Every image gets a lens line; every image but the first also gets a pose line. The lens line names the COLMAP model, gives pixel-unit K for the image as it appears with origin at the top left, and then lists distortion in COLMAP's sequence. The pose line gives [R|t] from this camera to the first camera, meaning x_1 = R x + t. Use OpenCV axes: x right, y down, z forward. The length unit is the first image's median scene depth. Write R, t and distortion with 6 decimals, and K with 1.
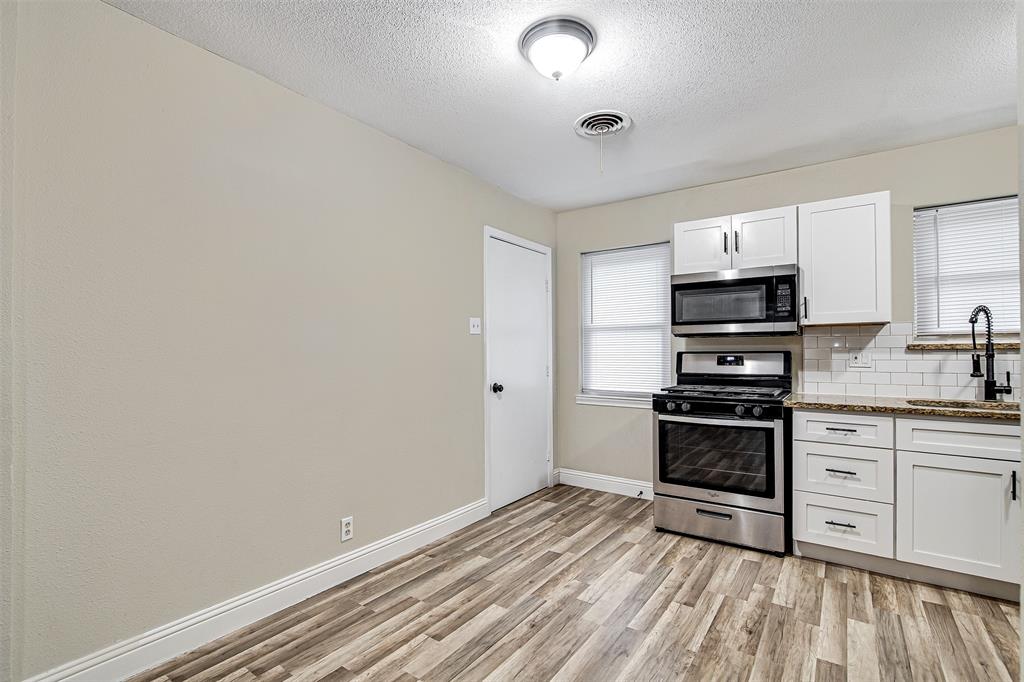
lens RADIAL K [[473.2, 0, 512.5], [0, 473.2, 349.5], [0, 0, 1]] dist [-0.003380, 0.000240]
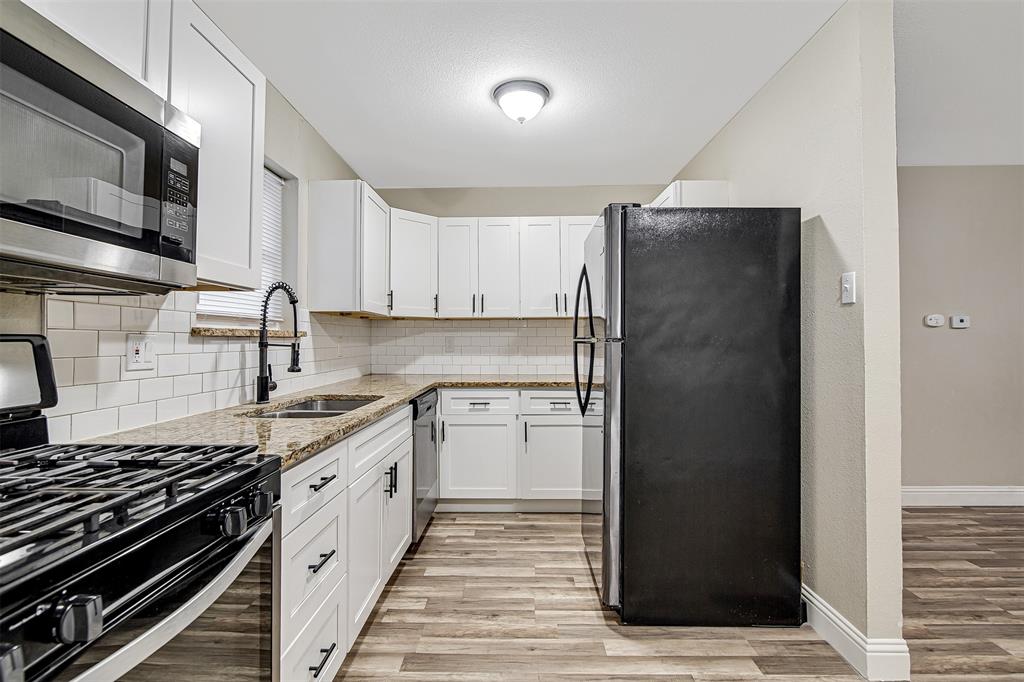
lens RADIAL K [[469.6, 0, 511.0], [0, 469.6, 332.1], [0, 0, 1]] dist [-0.009504, 0.001921]
pose [[-0.562103, 0.020671, 0.826809, 0.107254], [-0.001544, 0.999660, -0.026042, 0.009523], [-0.827066, -0.015915, -0.561880, 0.952008]]
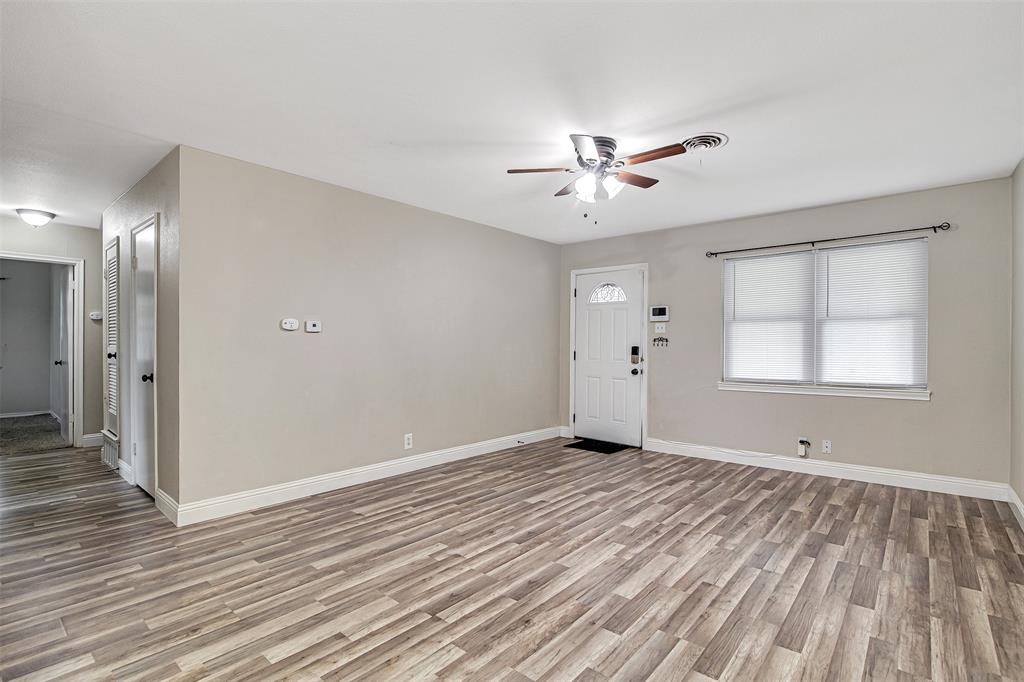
lens RADIAL K [[483.7, 0, 508.2], [0, 483.7, 345.7], [0, 0, 1]] dist [-0.022957, 0.000202]
pose [[-0.994836, -0.002770, 0.101459, -0.198353], [-0.003016, 0.999993, -0.002274, 0.005728], [-0.101452, -0.002568, -0.994837, 0.631353]]
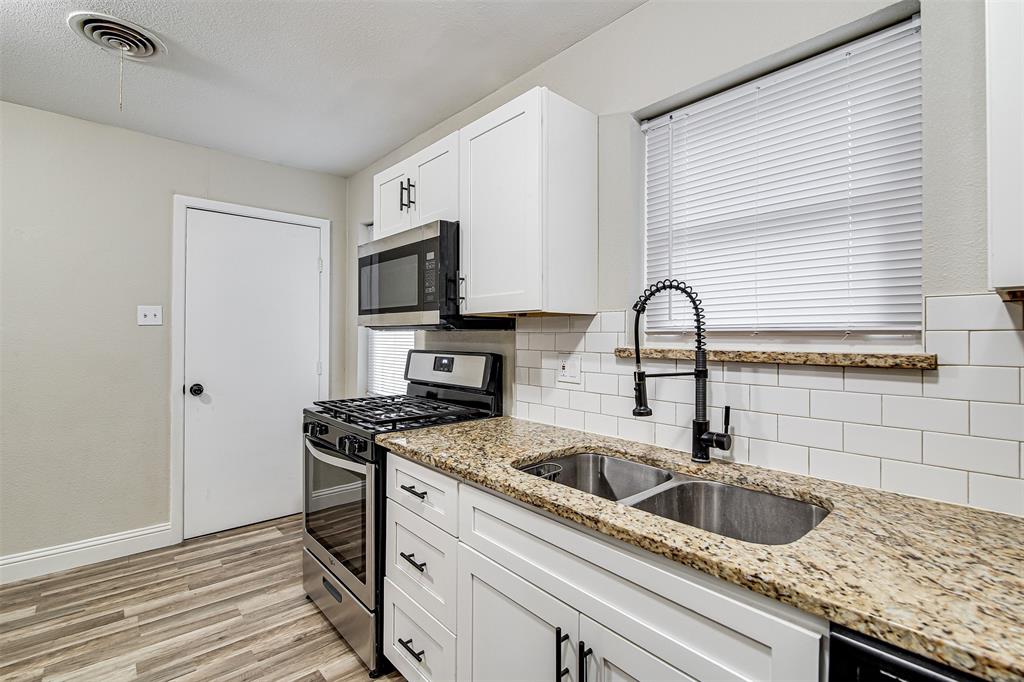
lens RADIAL K [[469.6, 0, 511.0], [0, 469.6, 332.1], [0, 0, 1]] dist [-0.009504, 0.001921]
pose [[0.973914, 0.008267, -0.226766, 0.800198], [-0.009434, 0.999947, -0.004062, -0.025568], [0.226720, 0.006095, 0.973941, 0.379569]]
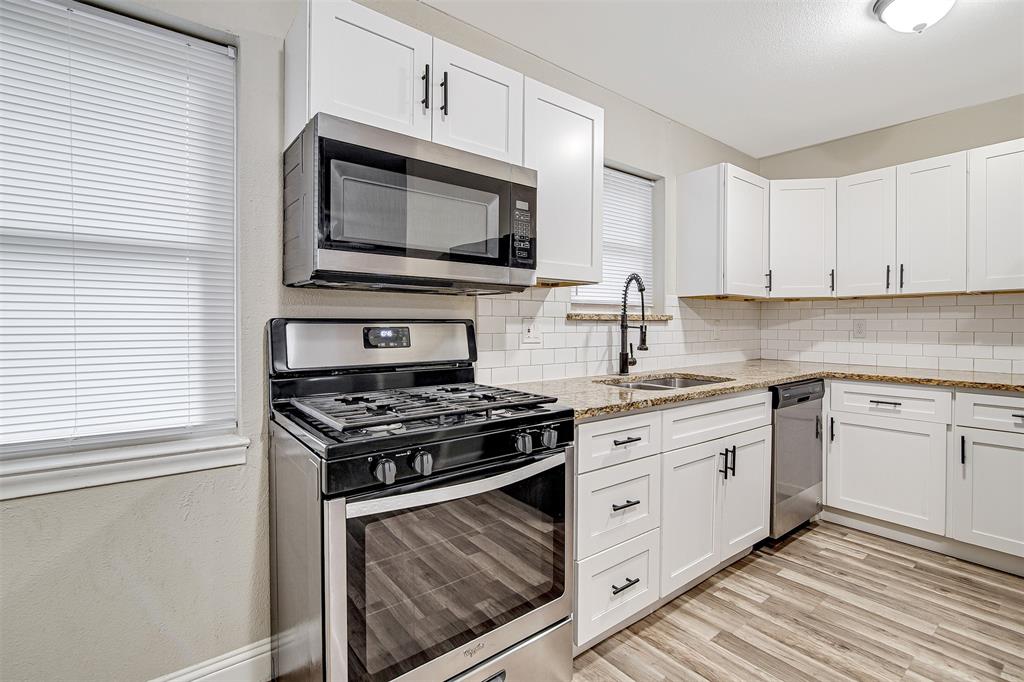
lens RADIAL K [[469.6, 0, 511.0], [0, 469.6, 332.1], [0, 0, 1]] dist [-0.009504, 0.001921]
pose [[0.291714, -0.009865, 0.956455, 0.027866], [-0.008637, 0.999879, 0.012947, 0.011108], [-0.956467, -0.012037, 0.291593, 0.815772]]
